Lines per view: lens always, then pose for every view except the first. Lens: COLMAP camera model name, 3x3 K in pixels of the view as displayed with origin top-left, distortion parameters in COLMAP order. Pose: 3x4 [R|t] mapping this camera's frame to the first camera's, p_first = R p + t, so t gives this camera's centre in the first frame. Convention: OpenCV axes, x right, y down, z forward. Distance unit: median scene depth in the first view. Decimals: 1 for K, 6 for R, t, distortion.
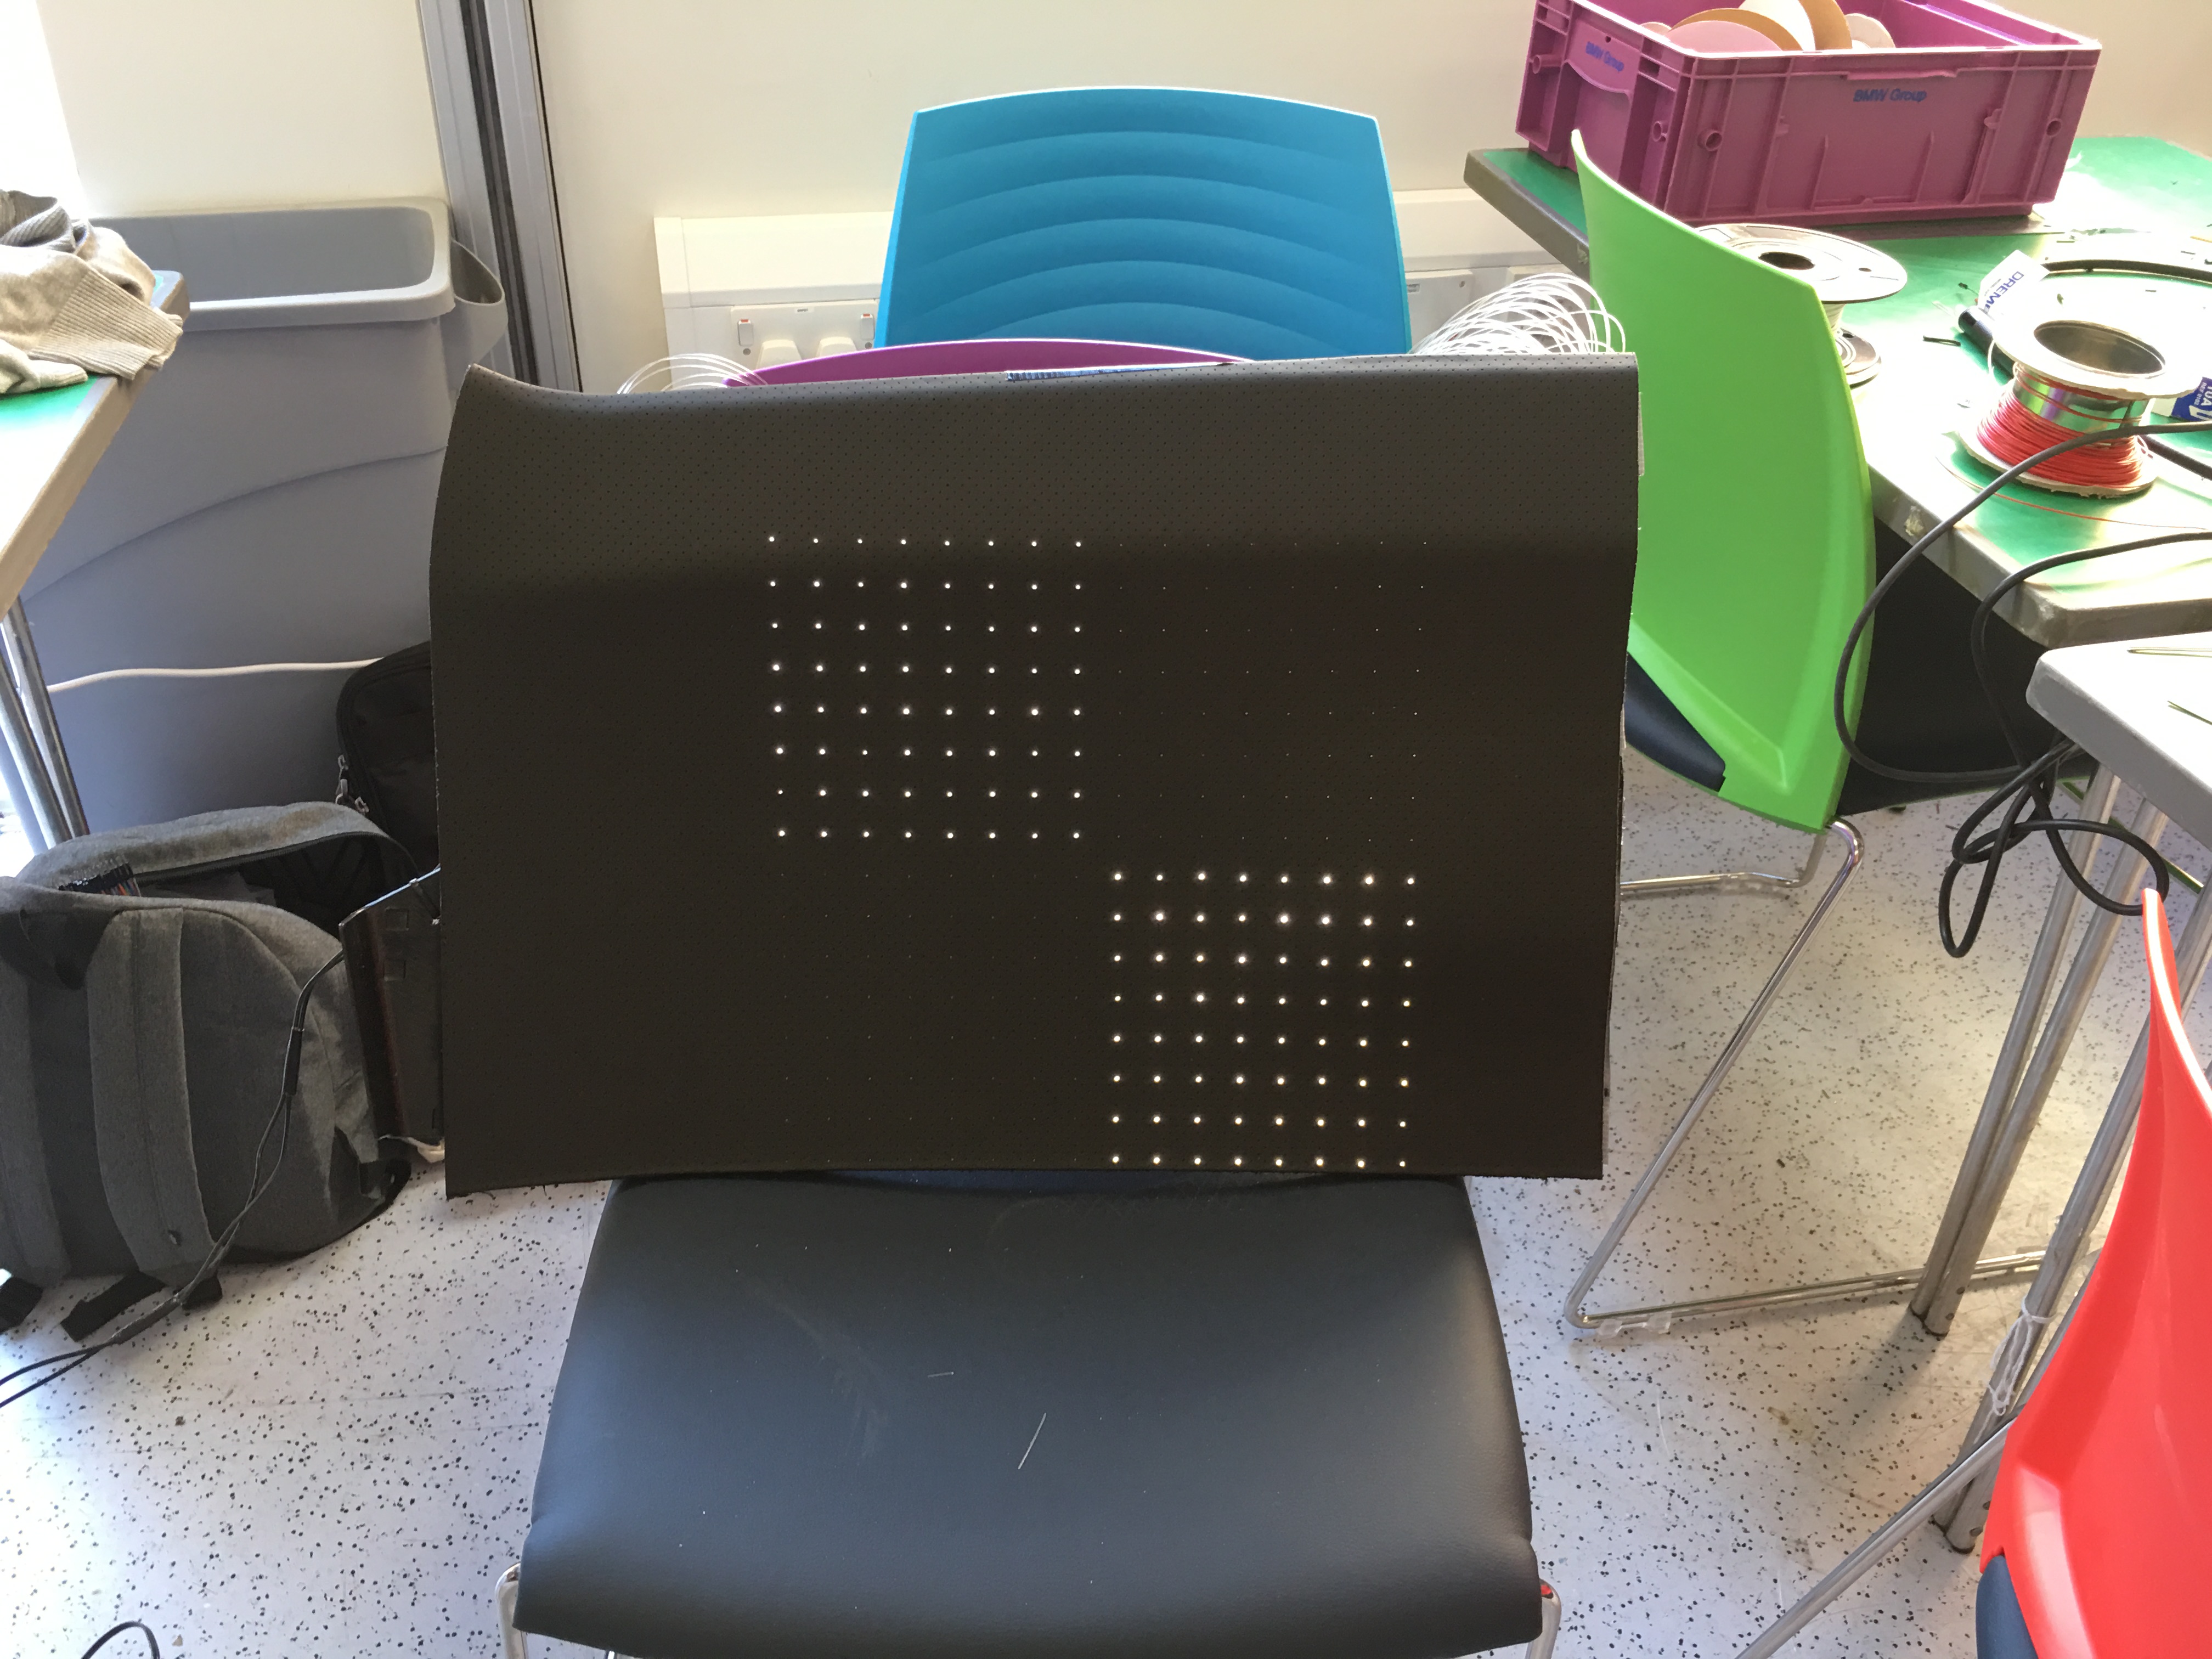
lens RADIAL K [[1886.4, 0, 1106.0], [0, 1886.4, 829.5], [0, 0, 1]] dist [0.070231, -0.120449]
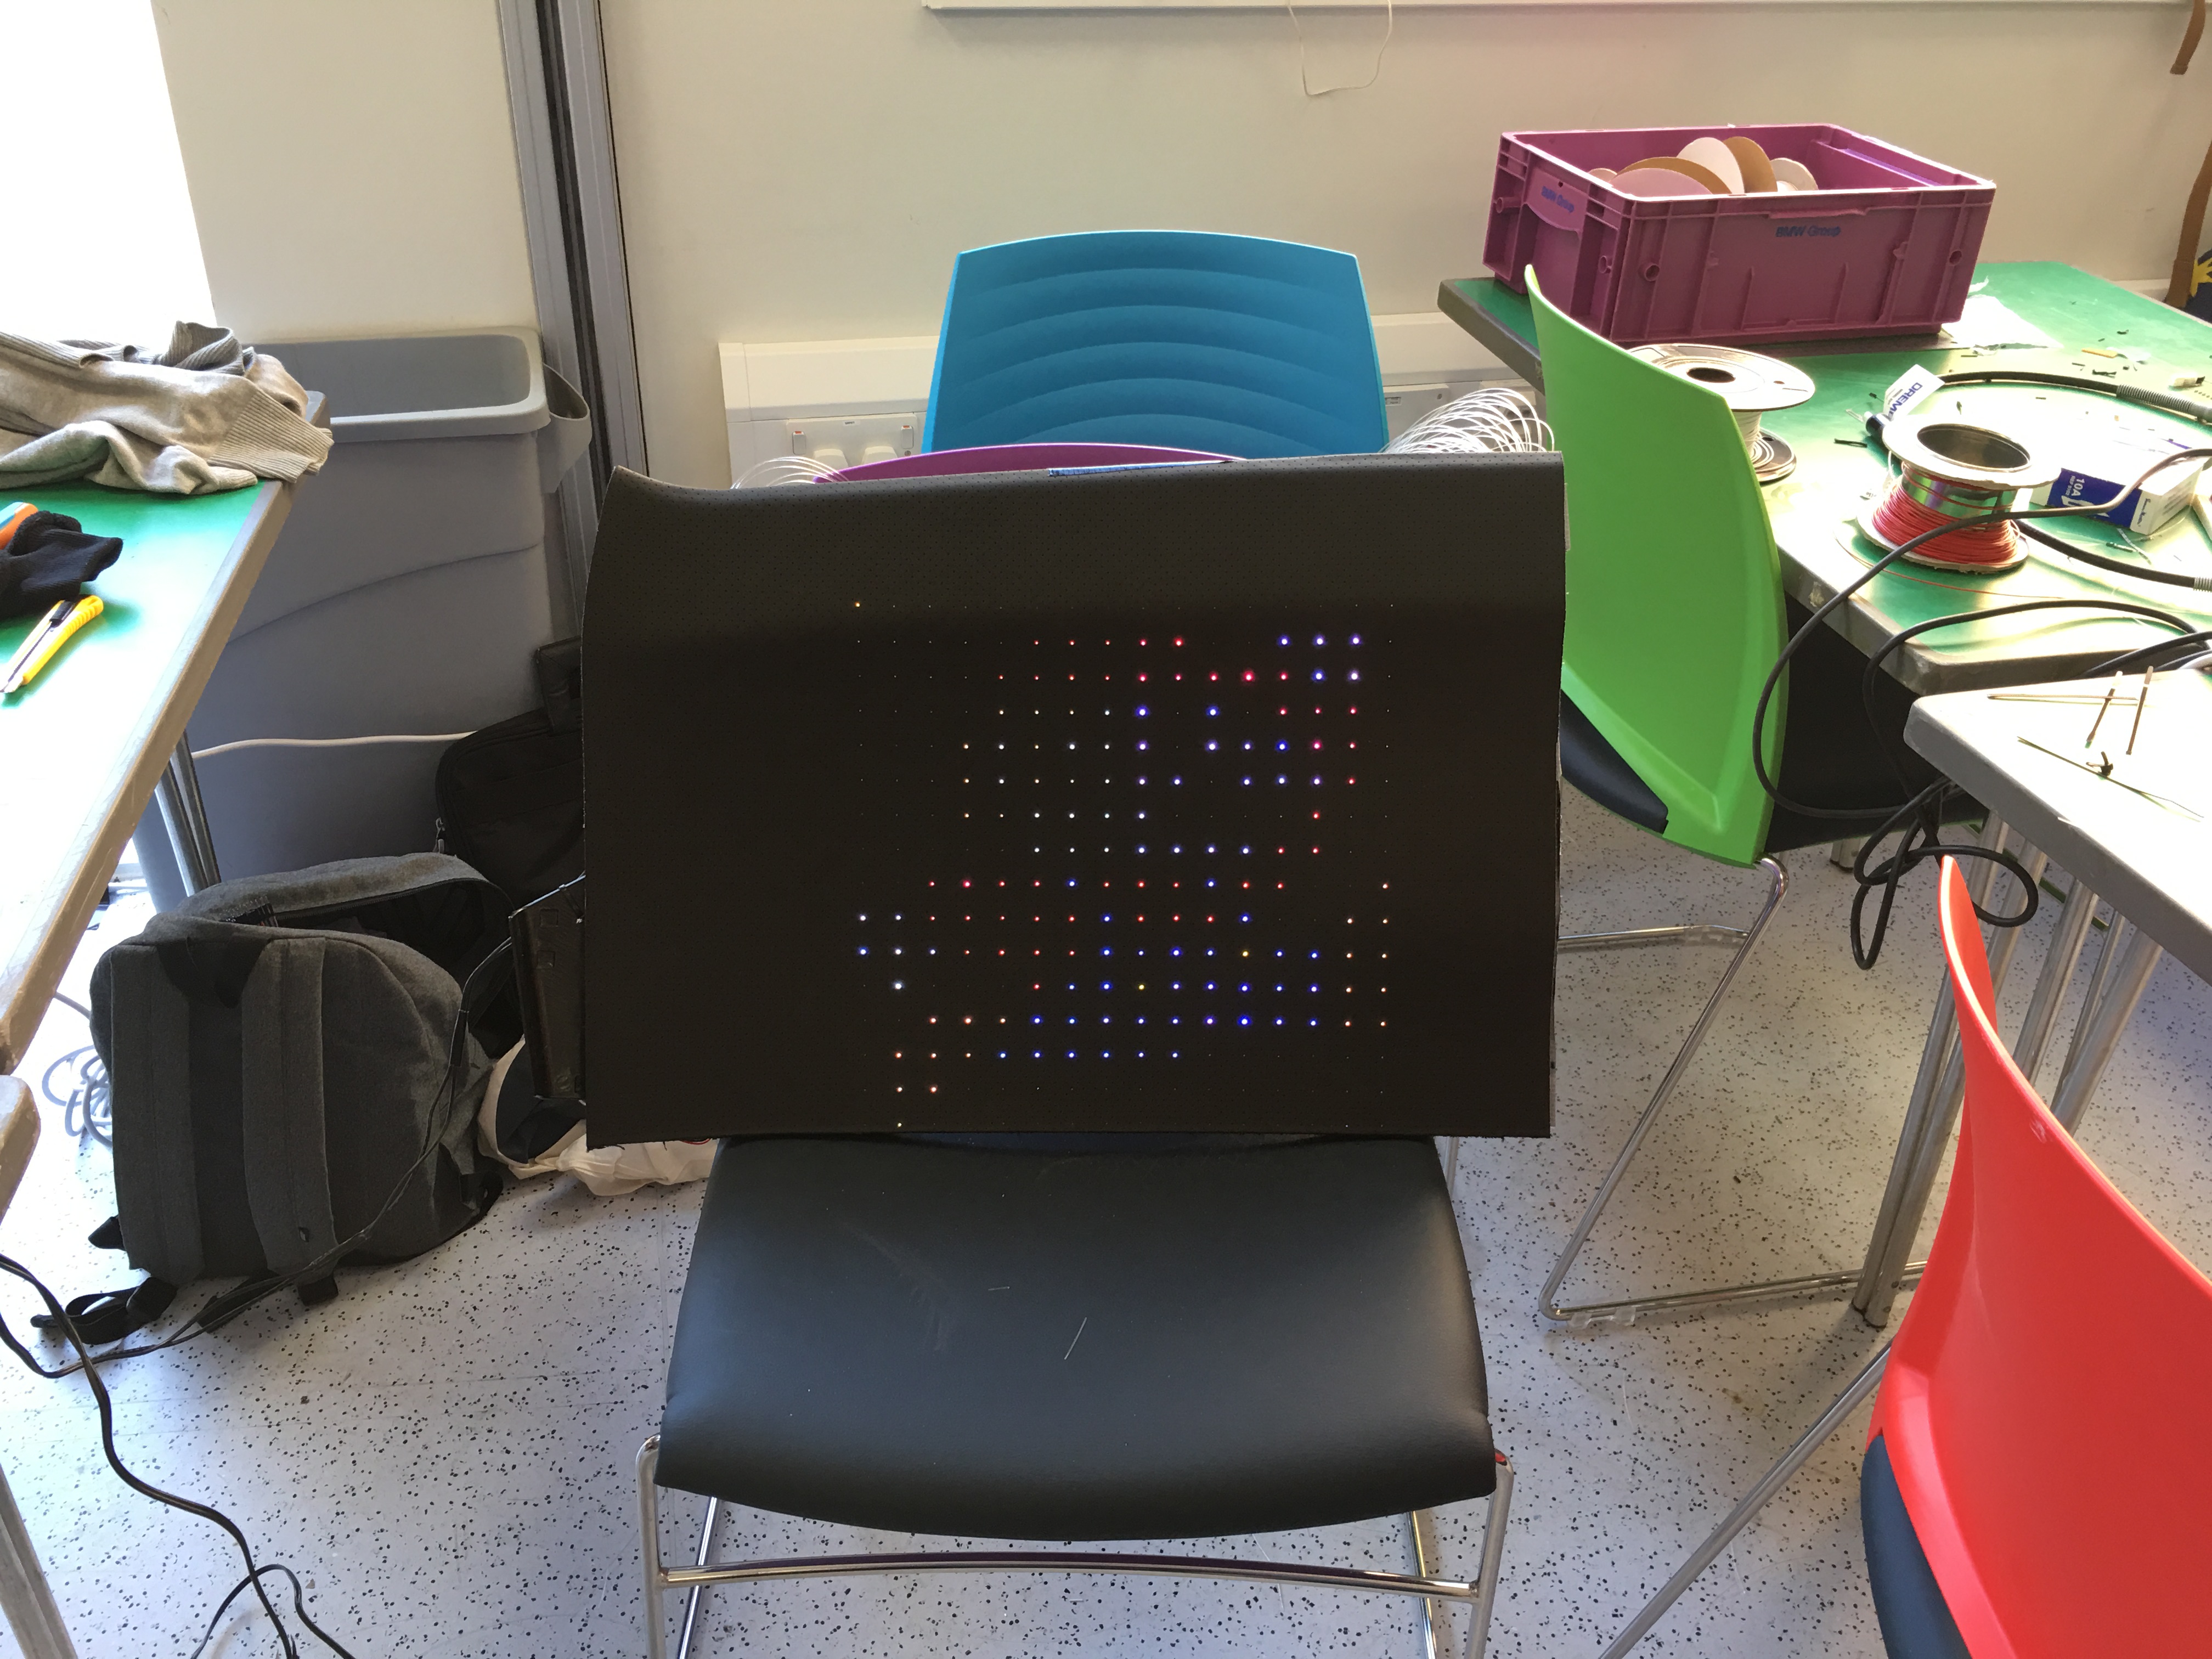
lens RADIAL K [[1886.4, 0, 1106.0], [0, 1886.4, 829.5], [0, 0, 1]] dist [0.070231, -0.120449]
pose [[0.999984, -0.004840, -0.002834, -0.008571], [0.004674, 0.998415, -0.056079, 0.038864], [0.003101, 0.056065, 0.998422, -0.135499]]
